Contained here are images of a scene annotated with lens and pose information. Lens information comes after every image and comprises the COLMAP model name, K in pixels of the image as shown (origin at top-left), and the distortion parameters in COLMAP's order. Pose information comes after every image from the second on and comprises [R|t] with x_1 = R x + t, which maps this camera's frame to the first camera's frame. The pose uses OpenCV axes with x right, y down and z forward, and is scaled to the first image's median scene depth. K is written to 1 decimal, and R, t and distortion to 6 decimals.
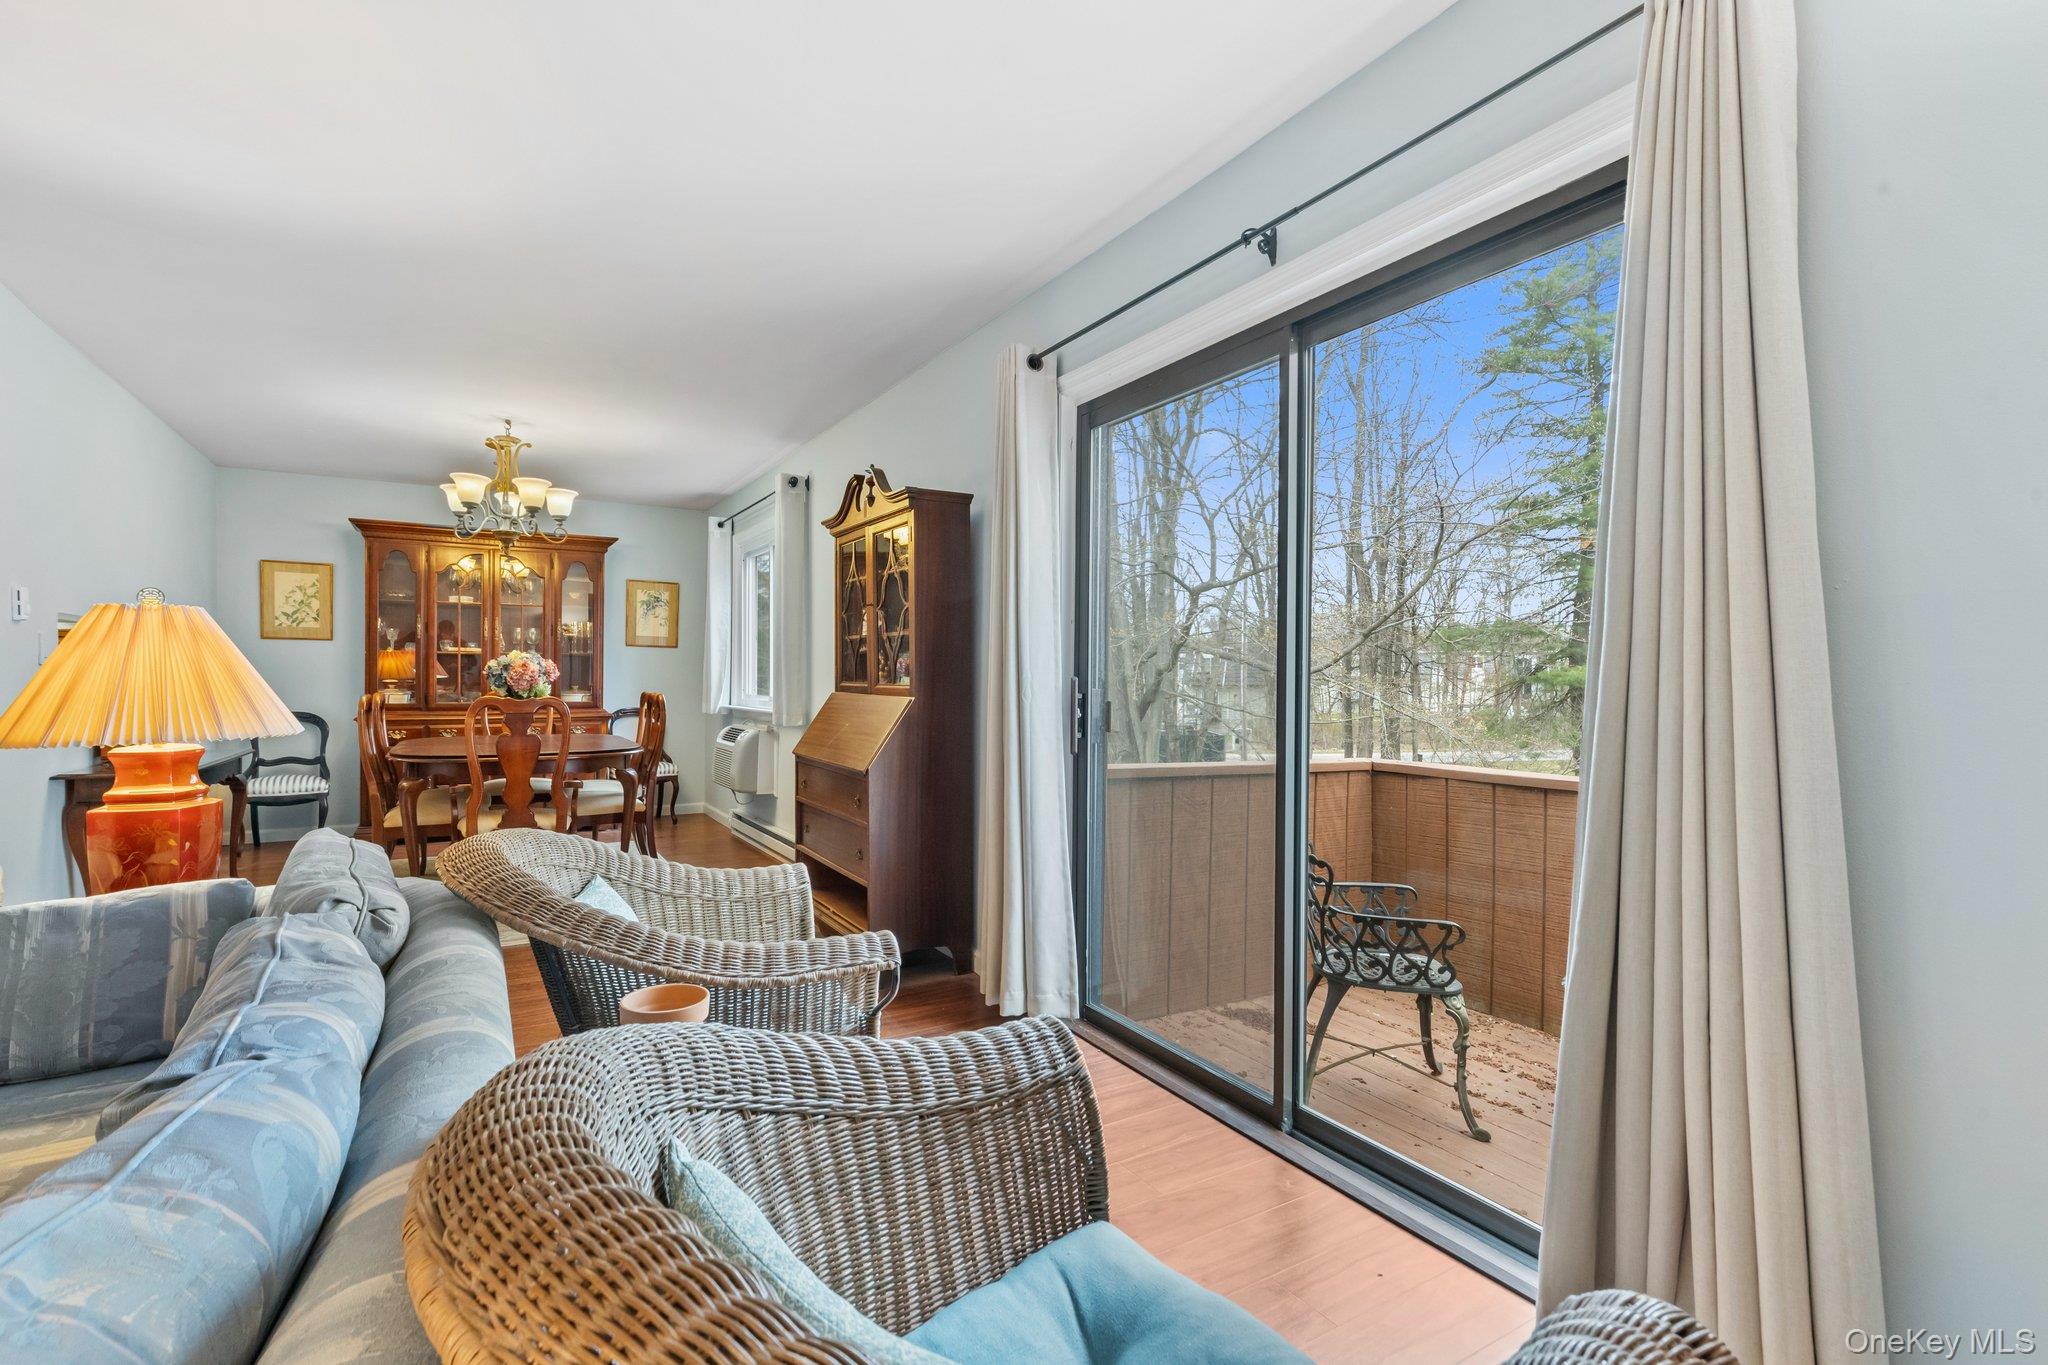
lens RADIAL K [[931.4, 0, 1023.9], [0, 931.4, 691.8], [0, 0, 1]] dist [0.003723, 0.000020]
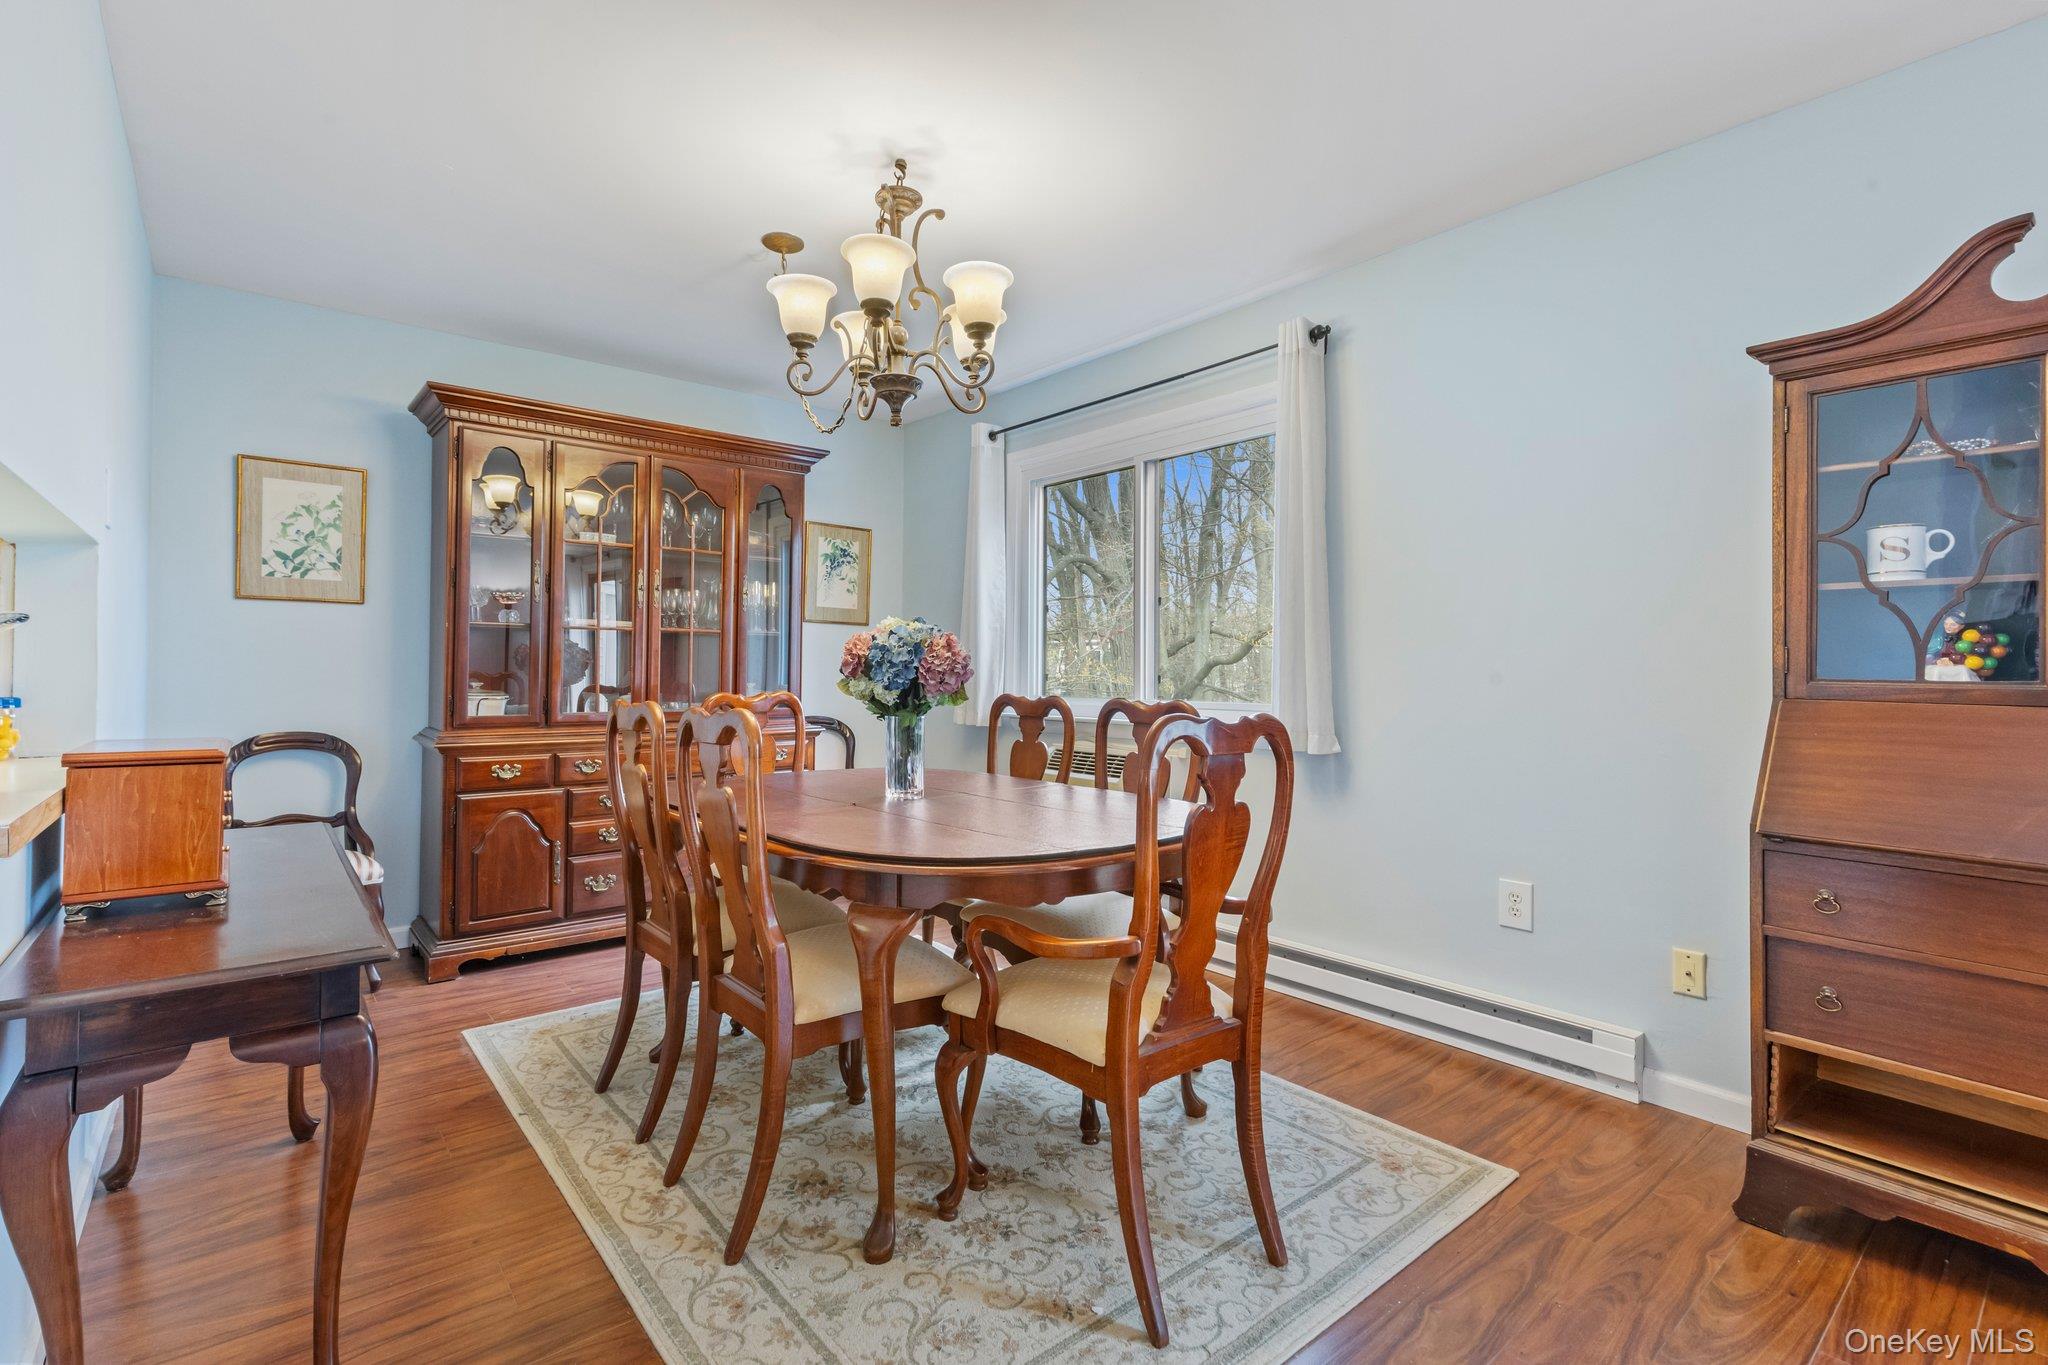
lens RADIAL K [[931.4, 0, 1005.0], [0, 931.4, 666.7], [0, 0, 1]] dist [0.003723, 0.000020]
pose [[0.988595, 0.001562, 0.150593, -0.449609], [0.001912, 0.999735, -0.022919, -0.003384], [-0.150589, 0.022946, 0.988330, 0.389347]]
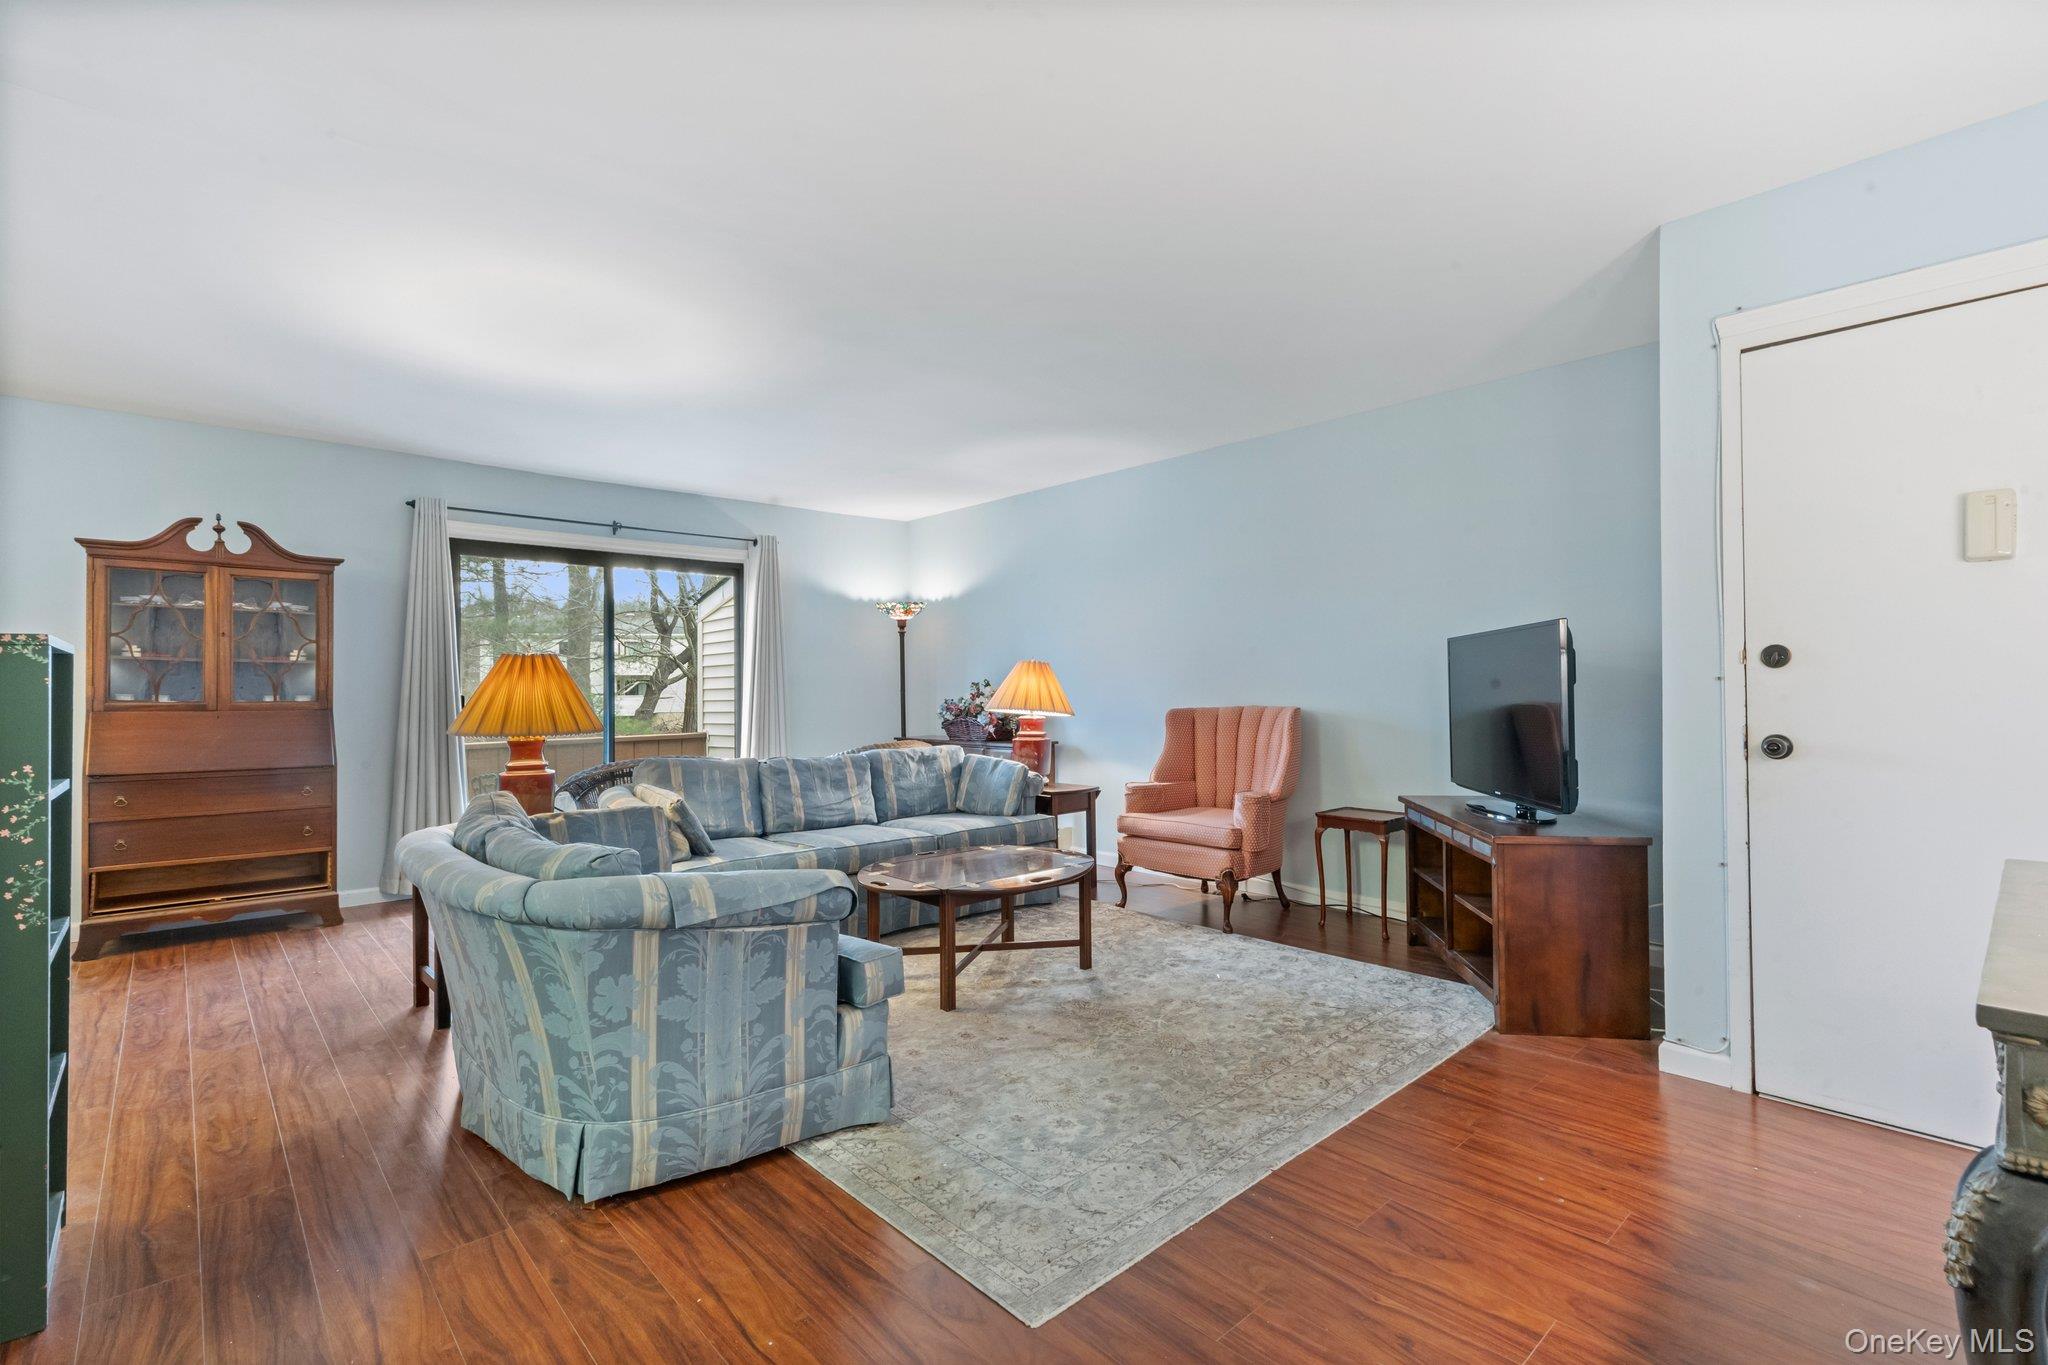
lens RADIAL K [[931.4, 0, 1008.0], [0, 931.4, 679.4], [0, 0, 1]] dist [0.003723, 0.000020]
pose [[-0.193307, 0.009864, 0.981089, -0.912052], [0.023317, 0.999713, -0.005457, -0.003535], [-0.980861, 0.021821, -0.193481, 0.158048]]
